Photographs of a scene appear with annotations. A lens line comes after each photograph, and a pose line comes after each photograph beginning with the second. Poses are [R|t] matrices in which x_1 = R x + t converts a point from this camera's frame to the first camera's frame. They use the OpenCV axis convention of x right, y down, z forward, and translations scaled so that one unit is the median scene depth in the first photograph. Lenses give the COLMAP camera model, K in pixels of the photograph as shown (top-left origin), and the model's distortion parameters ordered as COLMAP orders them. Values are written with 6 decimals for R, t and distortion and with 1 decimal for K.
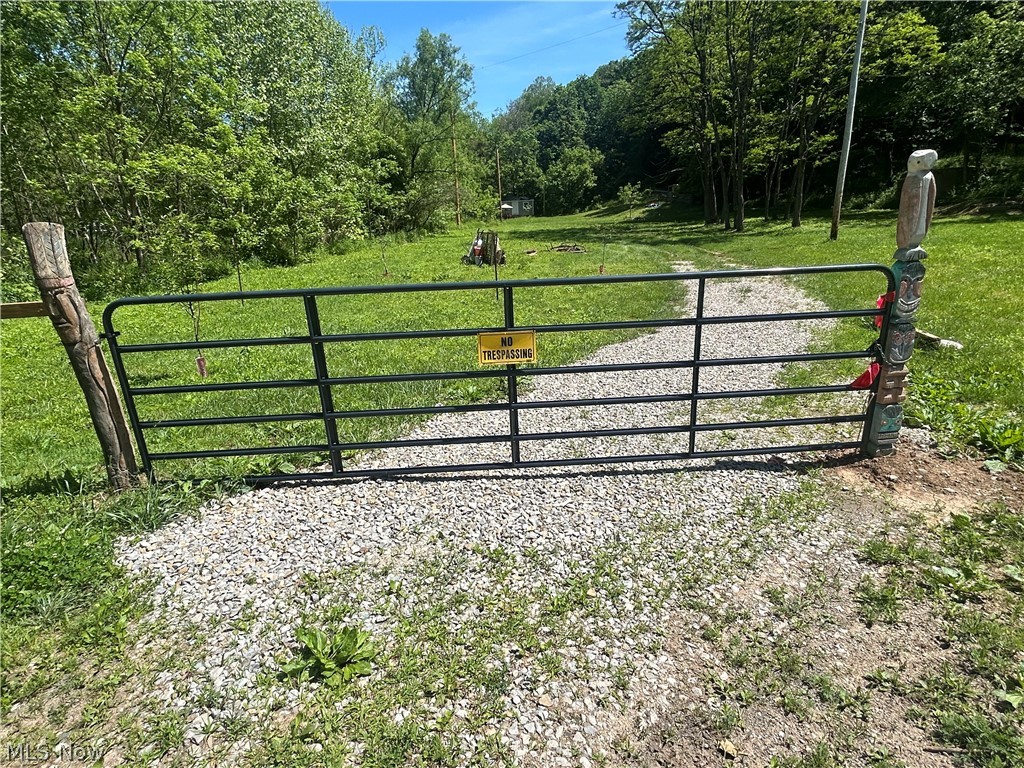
lens RADIAL K [[559.3, 0, 511.1], [0, 559.3, 377.3], [0, 0, 1]] dist [-0.005858, -0.000466]
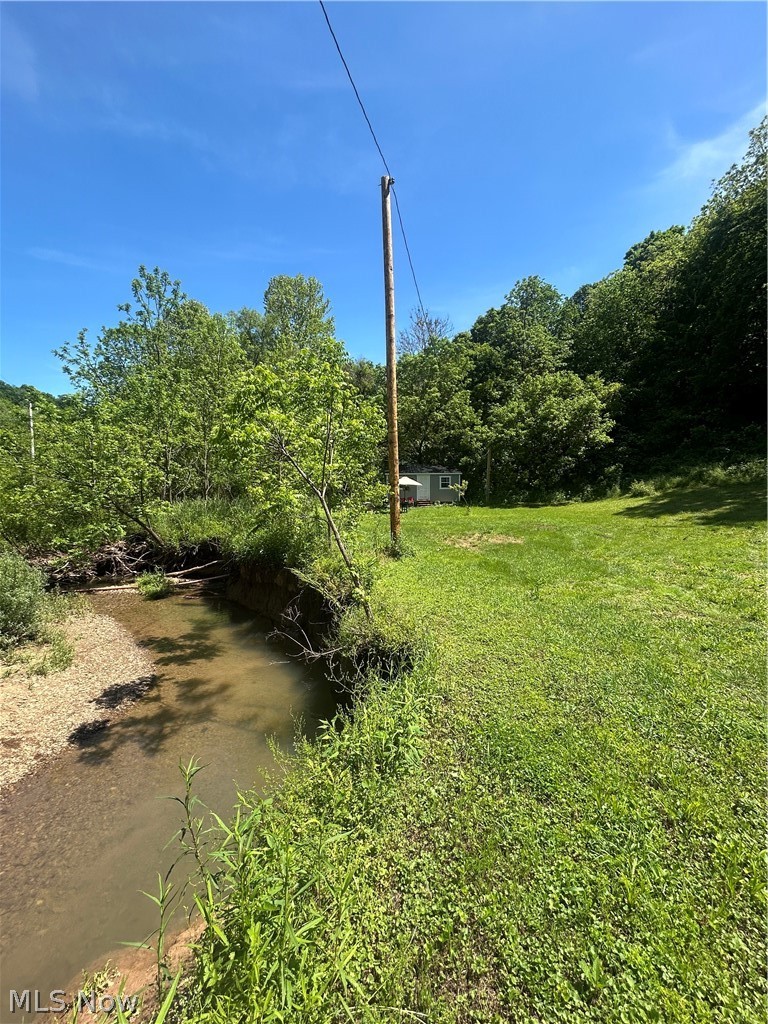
lens RADIAL K [[449.3, 0, 384.6], [0, 449.3, 510.6], [0, 0, 1]] dist [-0.000445, -0.000007]
pose [[0.997981, 0.030519, -0.055705, -0.003383], [-0.043358, 0.968217, -0.246326, -0.199259], [0.046417, 0.248244, 0.967585, 0.674439]]
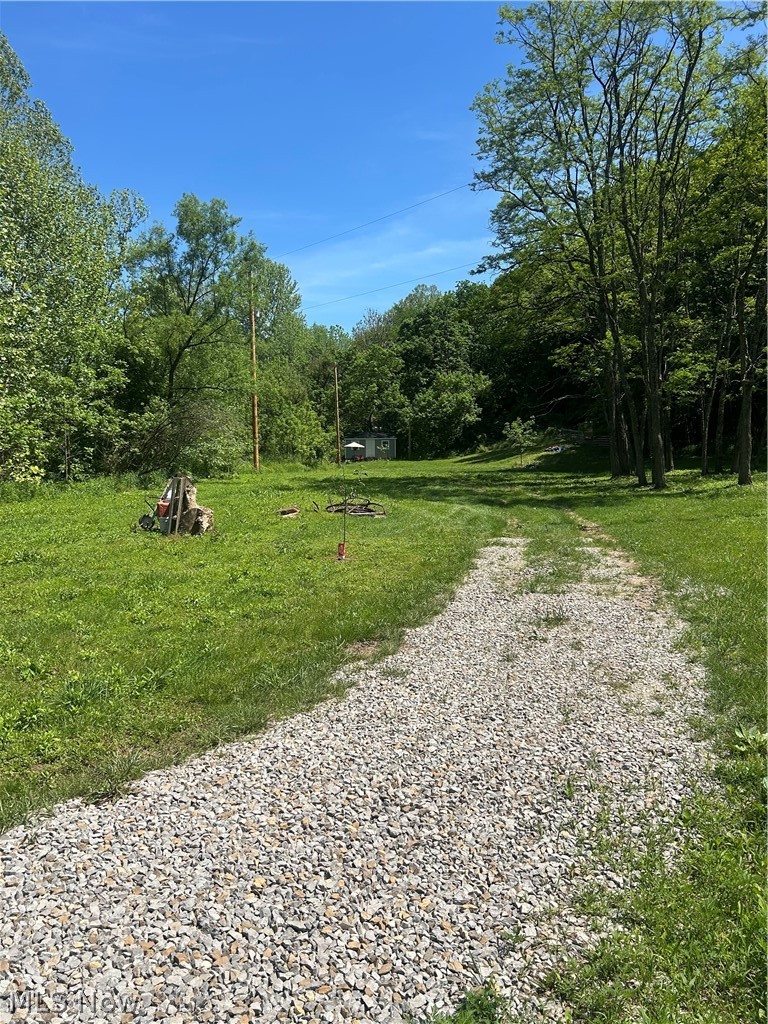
lens RADIAL K [[751.1, 0, 384.9], [0, 751.1, 513.4], [0, 0, 1]] dist [0.009217, 0.000673]
pose [[0.999270, 0.032303, -0.020373, 0.054791], [-0.035835, 0.977537, -0.207694, -0.021022], [0.013206, 0.208273, 0.977982, 0.076380]]
